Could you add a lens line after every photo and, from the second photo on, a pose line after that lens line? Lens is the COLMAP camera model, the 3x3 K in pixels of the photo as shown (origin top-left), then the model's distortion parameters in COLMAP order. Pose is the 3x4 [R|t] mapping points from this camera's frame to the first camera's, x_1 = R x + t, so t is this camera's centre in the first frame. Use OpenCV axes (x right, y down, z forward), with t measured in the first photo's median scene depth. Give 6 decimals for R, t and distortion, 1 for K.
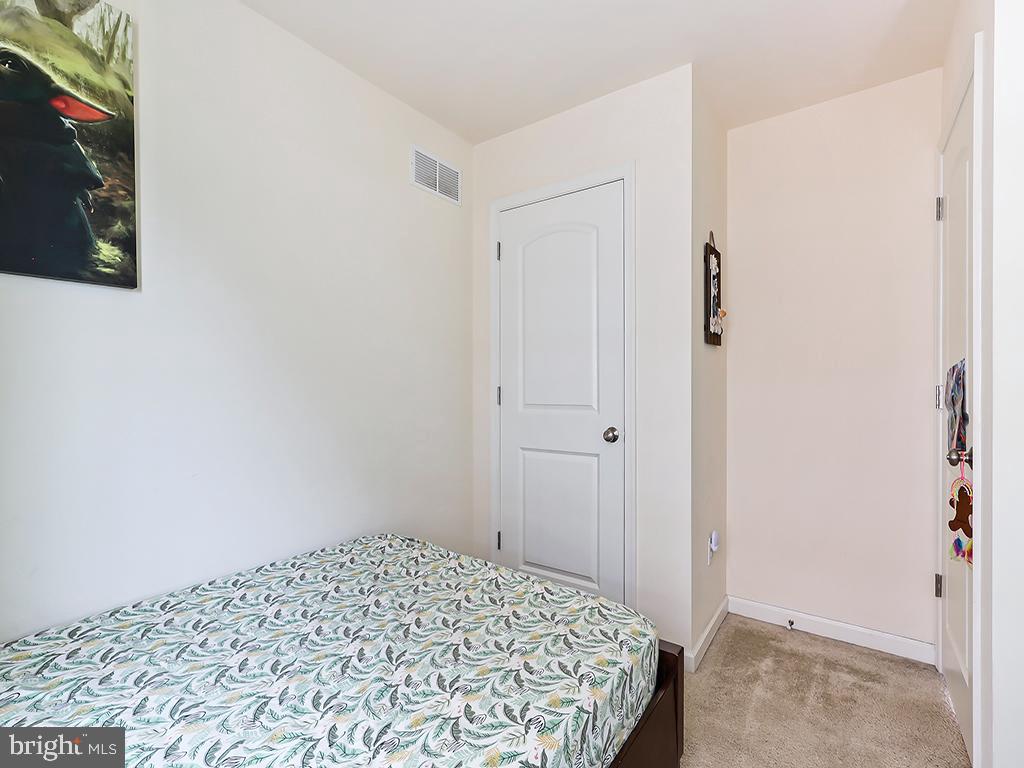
lens RADIAL K [[484.7, 0, 504.2], [0, 484.7, 385.1], [0, 0, 1]] dist [-0.000201, 0.000115]
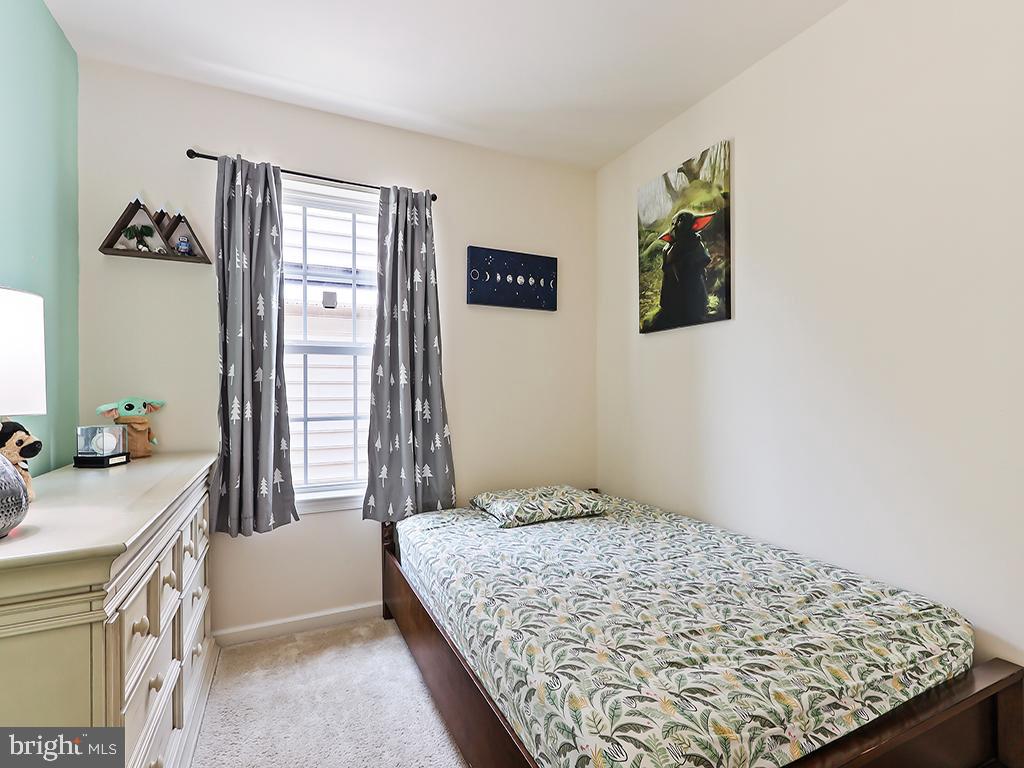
lens RADIAL K [[484.7, 0, 504.2], [0, 484.7, 385.1], [0, 0, 1]] dist [-0.000201, 0.000115]
pose [[-0.479036, -0.000279, -0.877795, 0.931131], [0.000756, 0.999999, -0.000730, 0.003880], [0.877795, -0.001013, -0.479036, 1.180413]]
